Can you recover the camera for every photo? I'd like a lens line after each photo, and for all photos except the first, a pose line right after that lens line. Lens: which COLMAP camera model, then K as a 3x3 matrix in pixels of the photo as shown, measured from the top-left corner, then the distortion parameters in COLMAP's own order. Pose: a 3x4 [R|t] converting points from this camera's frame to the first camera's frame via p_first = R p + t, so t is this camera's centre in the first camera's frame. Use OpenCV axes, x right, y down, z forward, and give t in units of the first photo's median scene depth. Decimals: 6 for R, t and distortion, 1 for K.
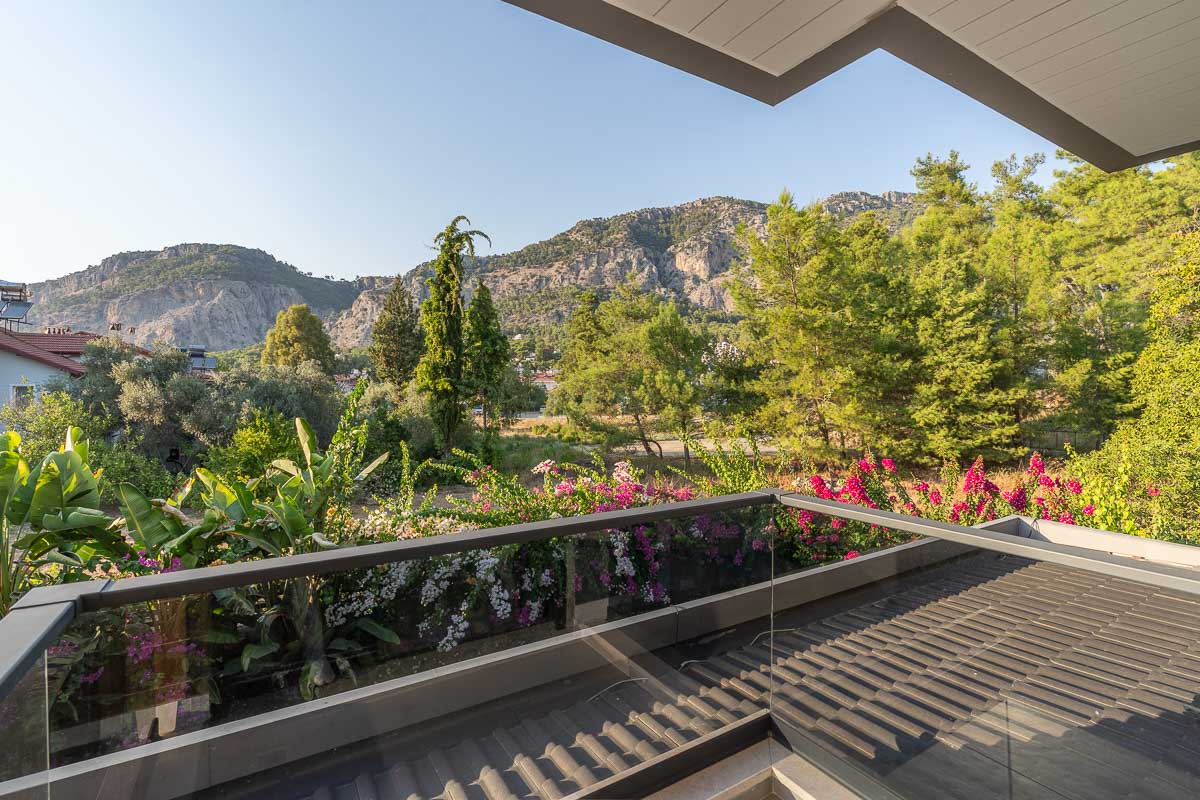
lens RADIAL K [[544.8, 0, 596.6], [0, 544.8, 394.1], [0, 0, 1]] dist [-0.010690, 0.003921]
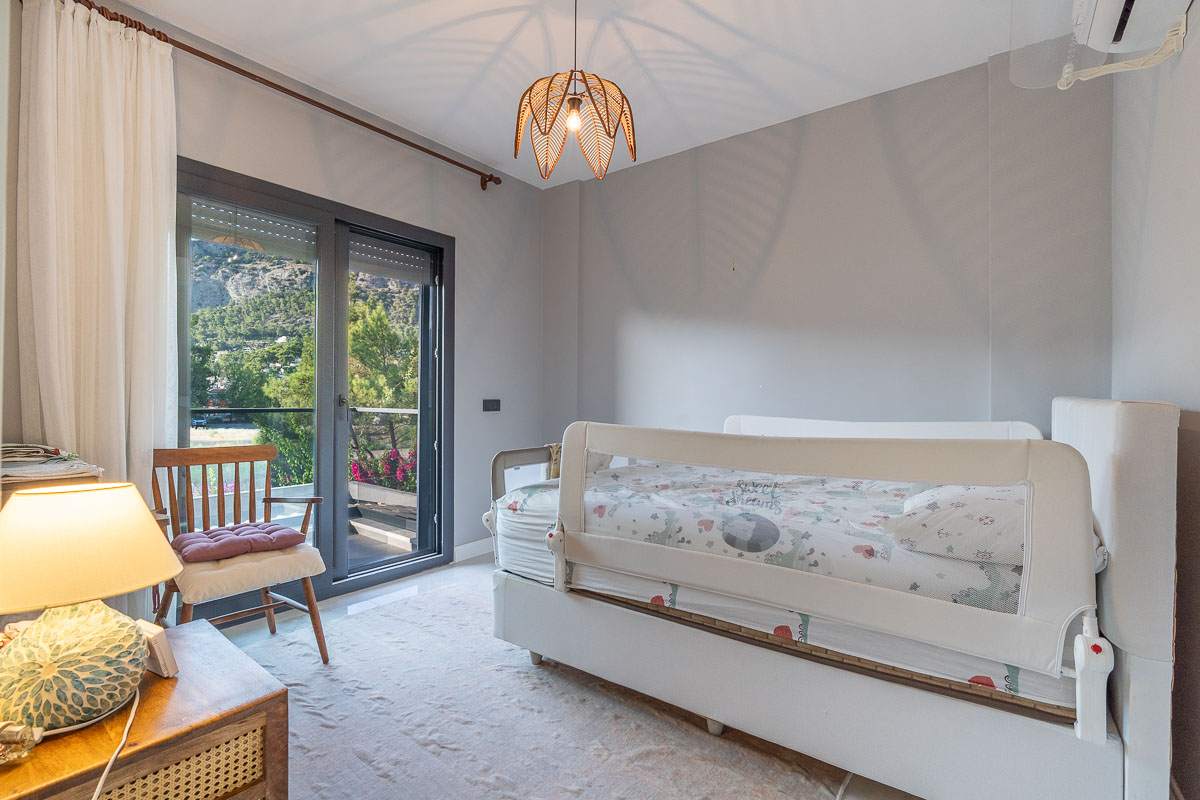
lens RADIAL K [[543.1, 0, 598.8], [0, 543.1, 396.7], [0, 0, 1]] dist [-0.013046, 0.005115]
pose [[0.928322, 0.007439, 0.371702, 0.145960], [-0.001734, 0.999876, -0.015682, 0.009884], [-0.371772, 0.013913, 0.928220, -0.054626]]
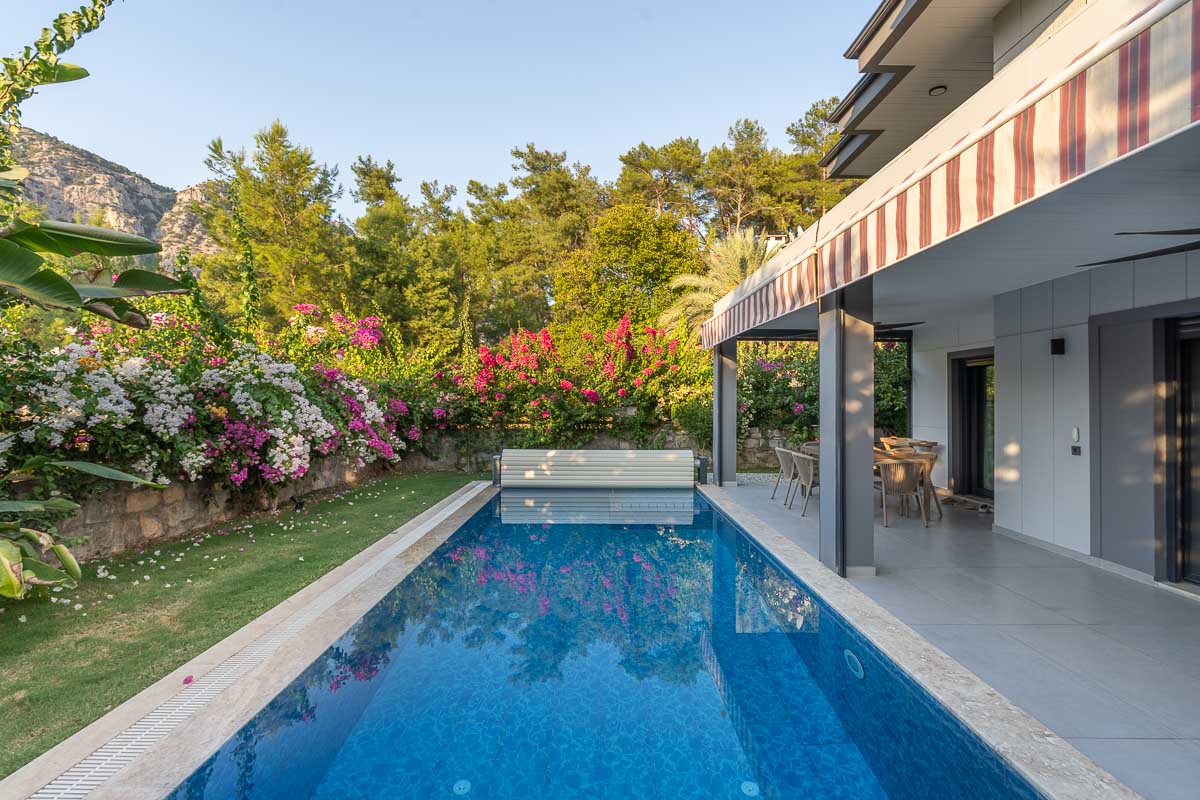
lens RADIAL K [[548.9, 0, 599.1], [0, 548.9, 398.9], [0, 0, 1]] dist [-0.013785, 0.004796]
pose [[0.511281, 0.000726, 0.859413, -0.143834], [0.010973, 0.999913, -0.007372, 0.088695], [-0.859343, 0.013199, 0.511229, 0.077652]]
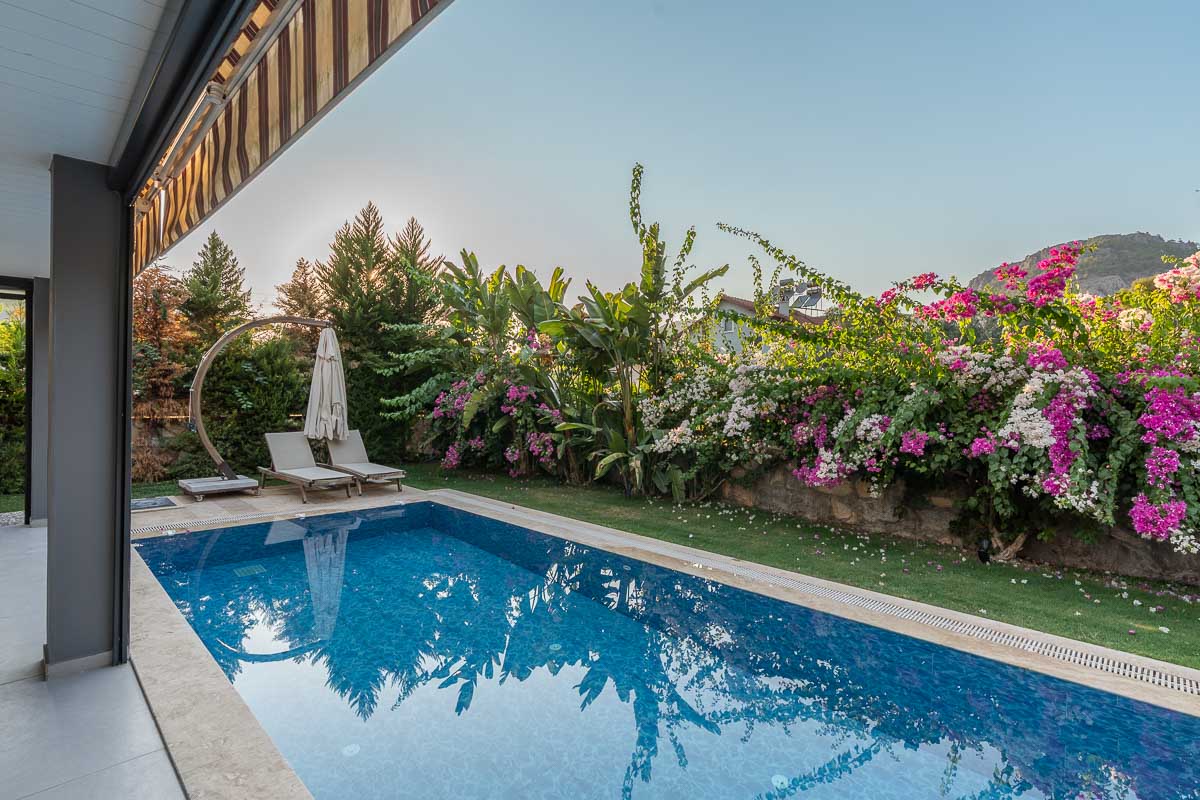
lens RADIAL K [[583.7, 0, 595.2], [0, 583.7, 413.3], [0, 0, 1]] dist [-0.002017, -0.000022]
pose [[0.241994, 0.033288, -0.969706, 0.127699], [-0.026466, 0.999266, 0.027698, 0.087137], [0.969917, 0.018961, 0.242698, 0.152604]]
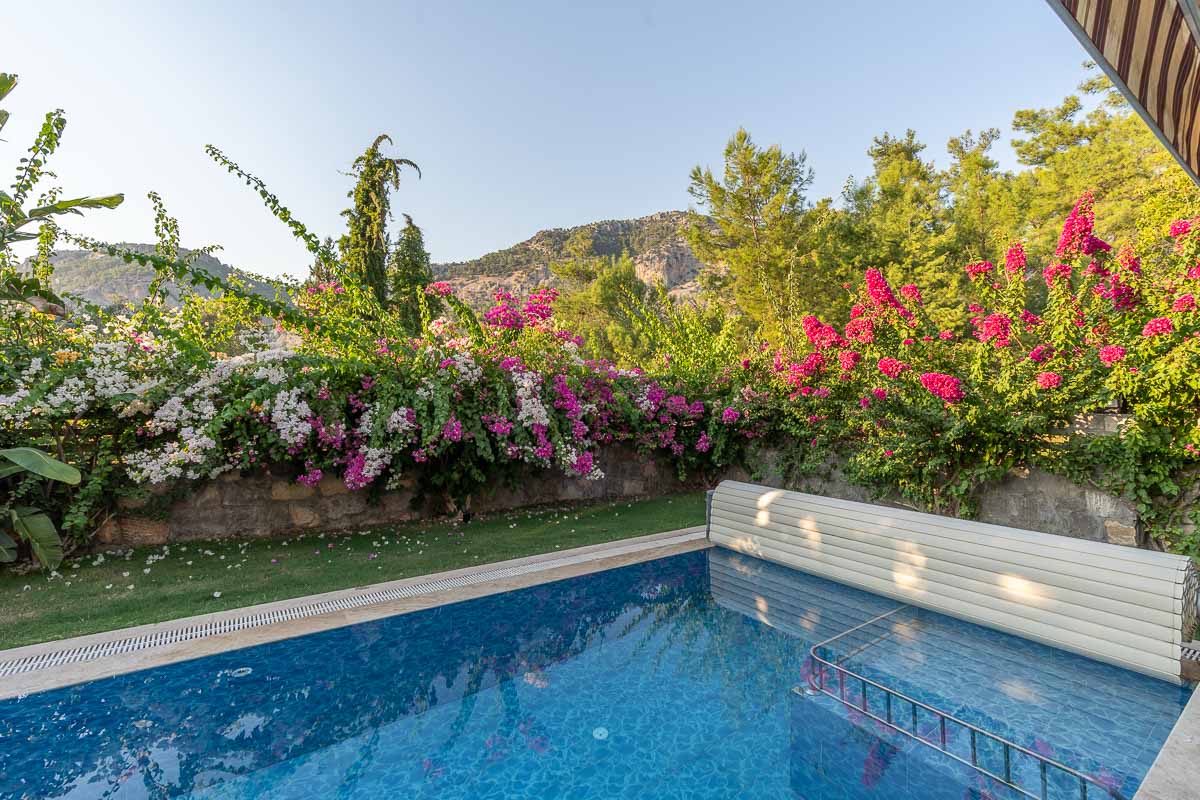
lens RADIAL K [[543.1, 0, 598.8], [0, 543.1, 396.7], [0, 0, 1]] dist [-0.013046, 0.005115]
pose [[0.996938, 0.004798, 0.078054, 0.023442], [-0.003433, 0.999839, -0.017617, 0.089660], [-0.078126, 0.017295, 0.996793, 0.102243]]
